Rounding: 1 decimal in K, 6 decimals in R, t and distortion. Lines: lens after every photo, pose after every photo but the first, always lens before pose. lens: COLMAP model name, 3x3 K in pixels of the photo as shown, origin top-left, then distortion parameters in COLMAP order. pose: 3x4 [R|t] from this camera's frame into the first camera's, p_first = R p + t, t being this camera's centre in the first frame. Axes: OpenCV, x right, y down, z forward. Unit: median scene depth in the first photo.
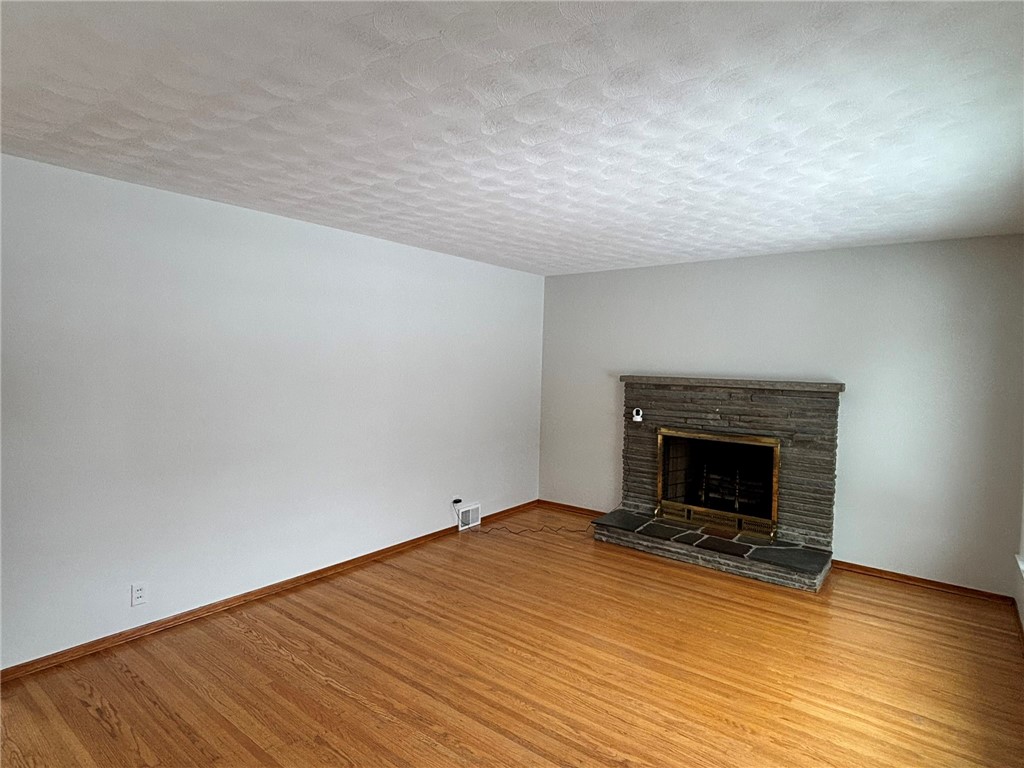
lens RADIAL K [[562.5, 0, 509.0], [0, 562.5, 381.4], [0, 0, 1]] dist [0.044603, -0.050292]
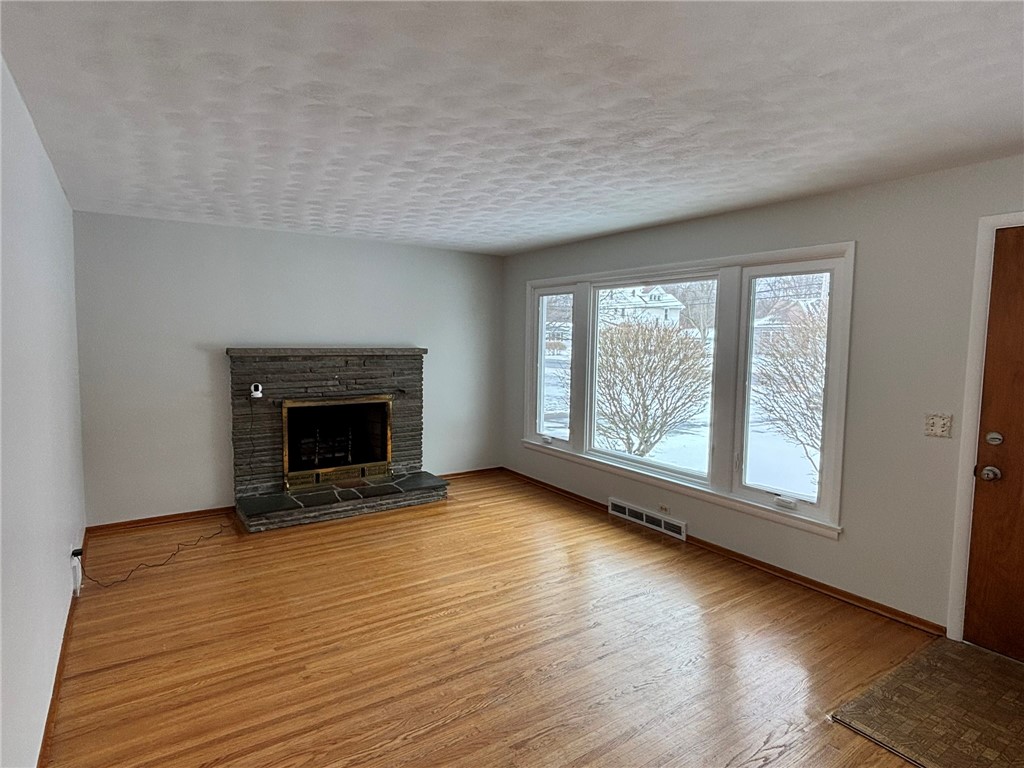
lens RADIAL K [[562.5, 0, 509.0], [0, 562.5, 381.4], [0, 0, 1]] dist [0.044603, -0.050292]
pose [[0.313419, -0.095808, 0.944769, -0.599162], [0.032285, 0.995397, 0.090232, -0.030027], [-0.949066, 0.002222, 0.315070, 0.362386]]
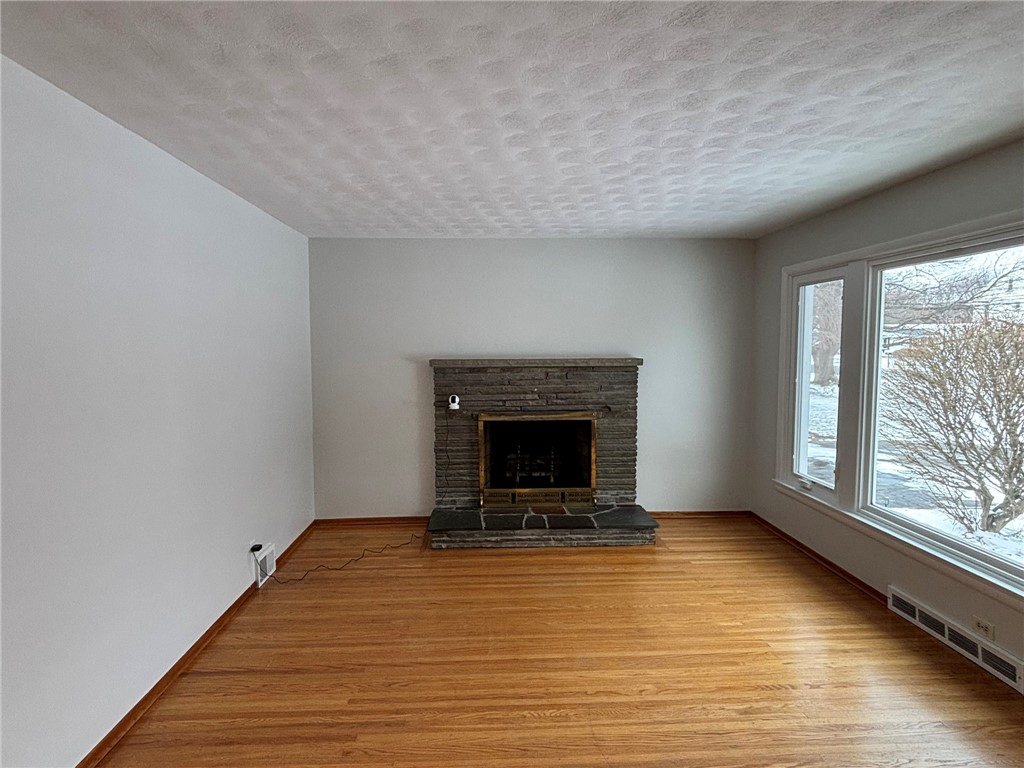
lens RADIAL K [[562.5, 0, 509.0], [0, 562.5, 381.4], [0, 0, 1]] dist [0.044603, -0.050292]
pose [[0.762509, -0.068396, 0.643353, -0.331480], [0.048295, 0.997639, 0.048821, -0.016675], [-0.645173, -0.006156, 0.764012, 0.285513]]
